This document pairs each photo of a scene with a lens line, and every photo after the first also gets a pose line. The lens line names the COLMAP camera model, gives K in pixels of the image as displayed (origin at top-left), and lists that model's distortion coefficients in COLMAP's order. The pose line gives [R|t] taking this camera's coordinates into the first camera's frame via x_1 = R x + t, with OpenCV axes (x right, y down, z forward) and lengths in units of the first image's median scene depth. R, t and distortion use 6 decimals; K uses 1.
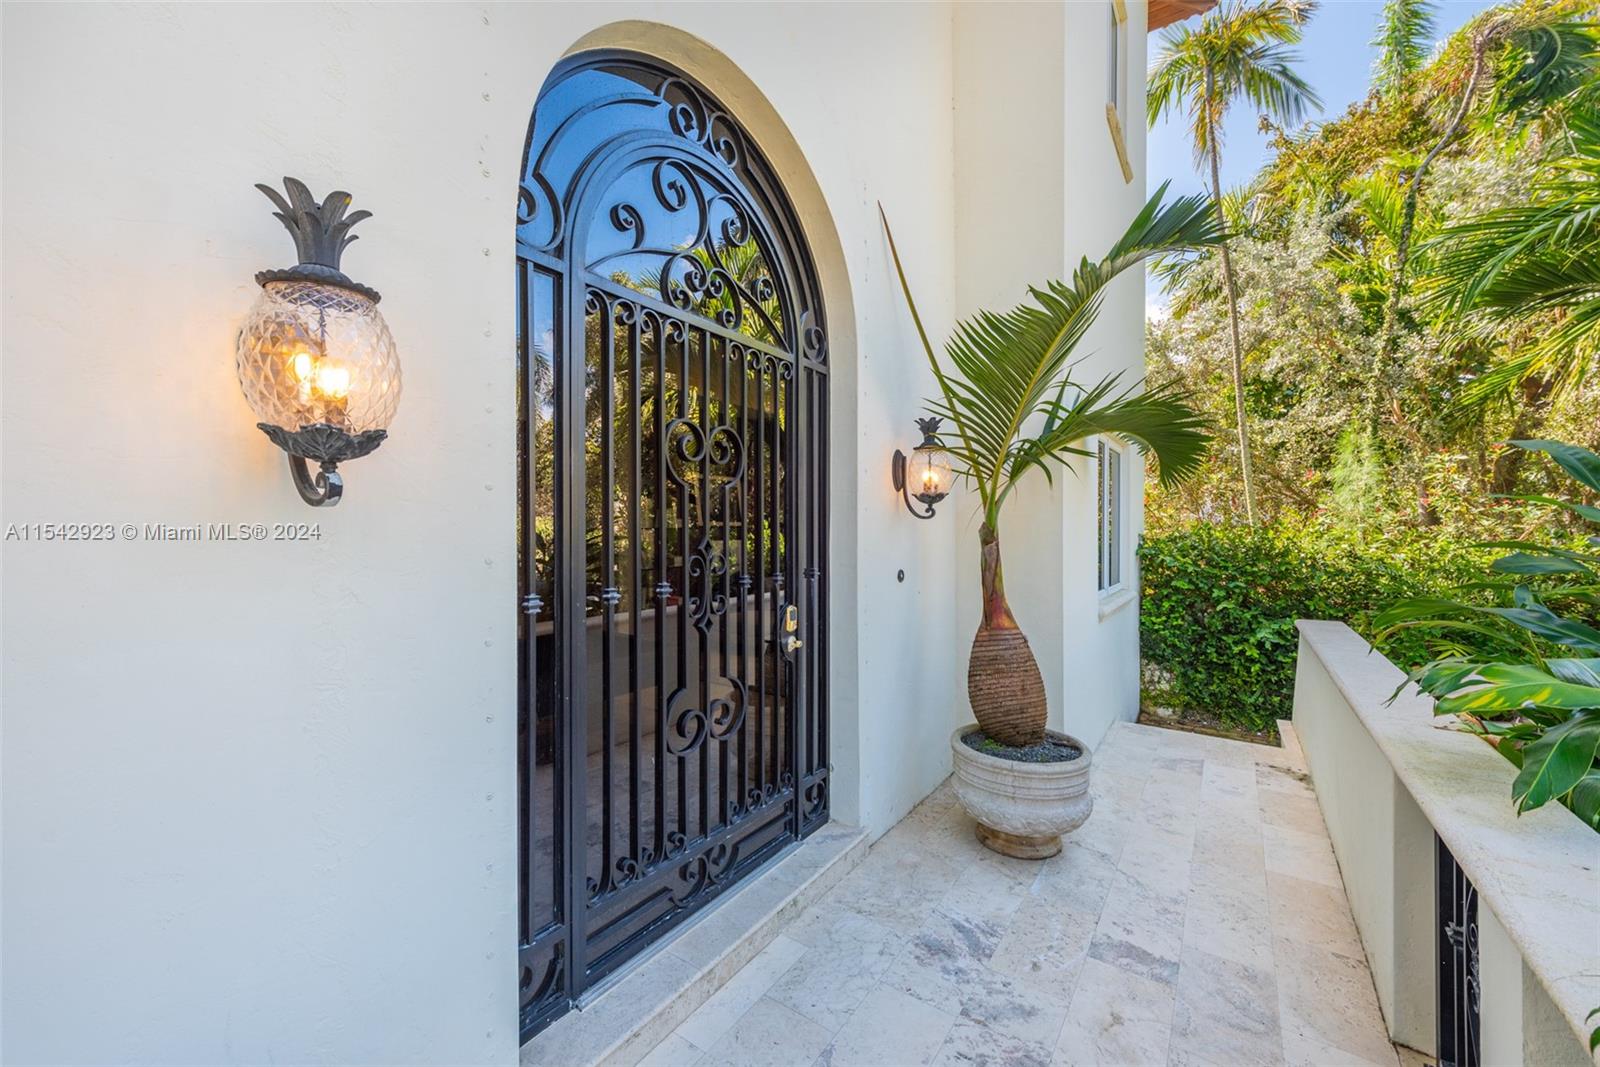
lens RADIAL K [[630.3, 0, 800.0], [0, 630.3, 533.5], [0, 0, 1]] dist [0.011574, -0.000050]
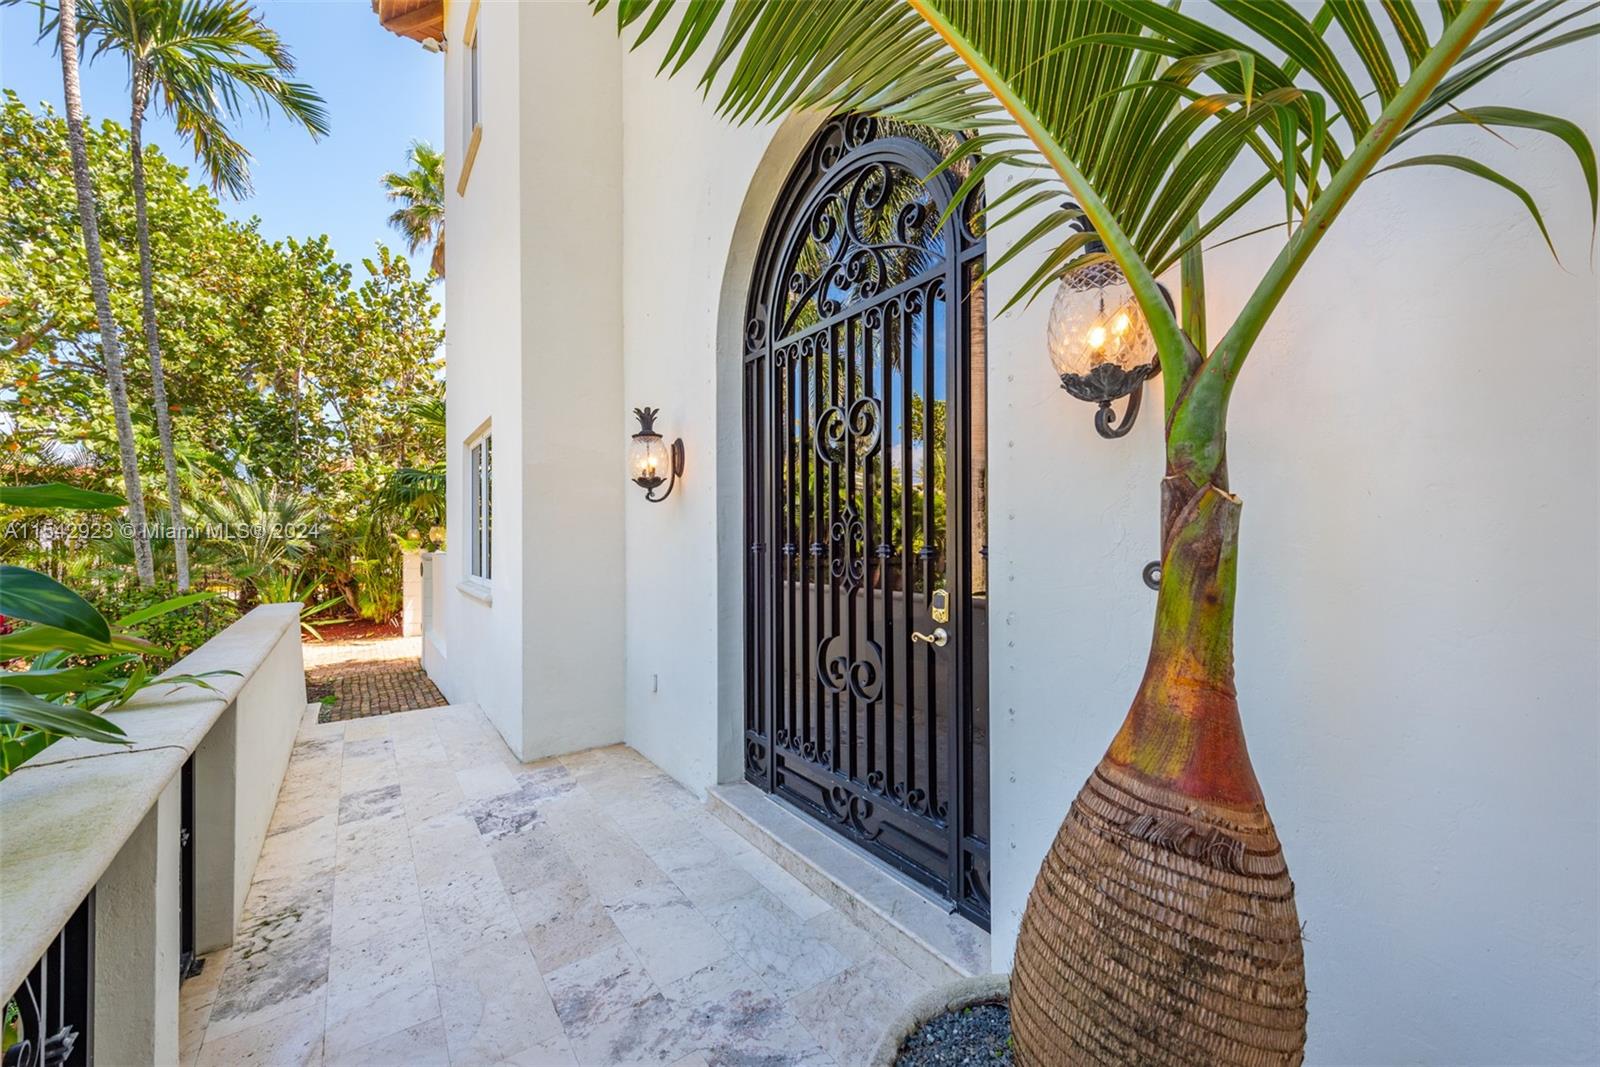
lens RADIAL K [[630.3, 0, 800.0], [0, 630.3, 533.5], [0, 0, 1]] dist [0.011574, -0.000050]
pose [[-0.353455, -0.007715, -0.935420, 0.984969], [-0.003725, 0.999970, -0.006839, 0.062238], [0.935444, 0.001068, -0.353473, 1.400869]]
